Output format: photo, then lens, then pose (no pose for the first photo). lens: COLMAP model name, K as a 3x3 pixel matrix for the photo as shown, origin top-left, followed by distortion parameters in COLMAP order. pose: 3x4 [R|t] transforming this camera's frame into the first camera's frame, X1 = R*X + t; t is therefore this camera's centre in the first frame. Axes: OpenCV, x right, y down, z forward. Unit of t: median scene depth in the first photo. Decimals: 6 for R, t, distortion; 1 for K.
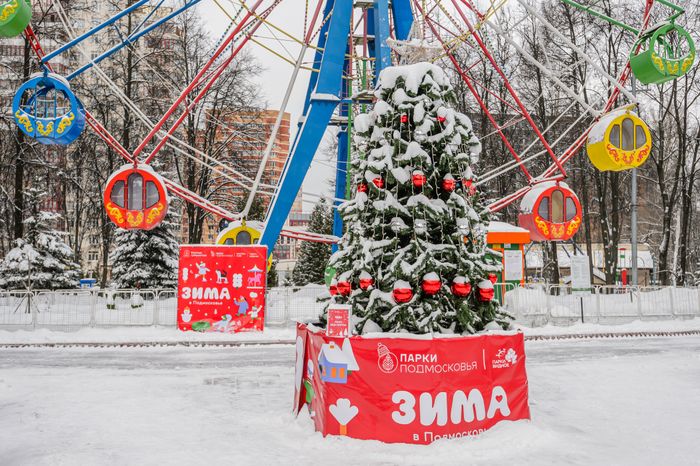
lens RADIAL K [[649.5, 0, 350.0], [0, 649.5, 233.0], [0, 0, 1]] dist [-0.000968, -0.001215]
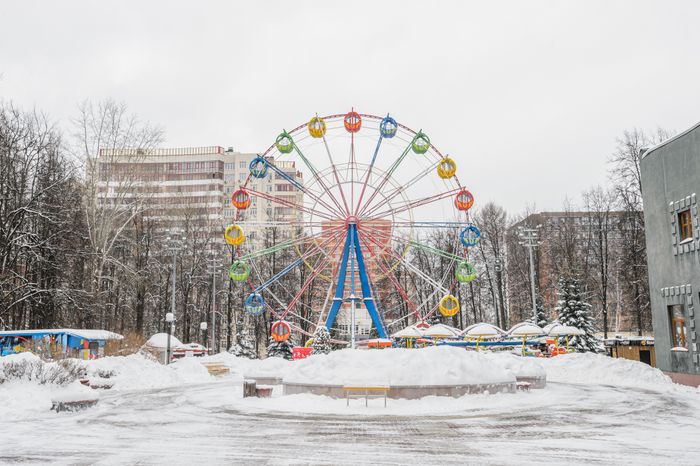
lens RADIAL K [[651.5, 0, 350.0], [0, 651.5, 233.0], [0, 0, 1]] dist [0.055649, -0.006731]
pose [[0.982334, -0.038984, -0.183032, 0.417791], [0.015651, 0.991749, -0.127233, -0.081155], [0.186482, 0.122121, 0.974839, -1.452237]]
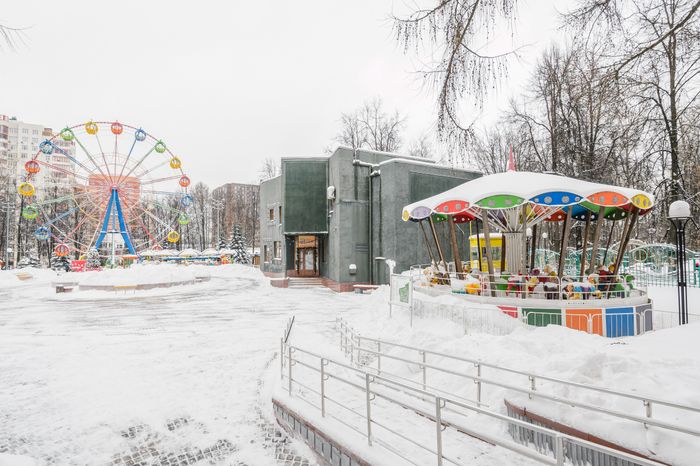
lens RADIAL K [[369.8, 0, 350.0], [0, 369.8, 233.0], [0, 0, 1]] dist [-0.021589, -0.002139]
pose [[0.921739, 0.006372, 0.387760, 0.460409], [-0.005803, 0.999980, -0.002639, -0.137544], [-0.387768, 0.000182, 0.921757, -1.795948]]
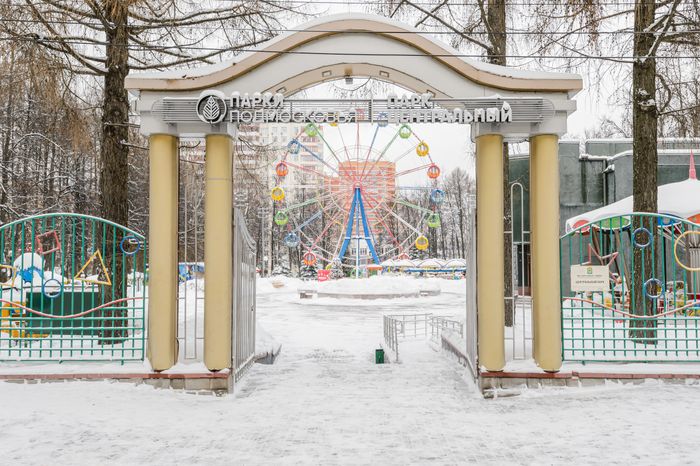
lens RADIAL K [[620.8, 0, 350.0], [0, 620.8, 233.0], [0, 0, 1]] dist [0.004116, 0.000688]
pose [[0.976896, -0.009588, -0.213499, 0.641840], [0.010149, 0.999947, 0.001533, -0.169376], [0.213473, -0.003664, 0.976942, -2.326481]]
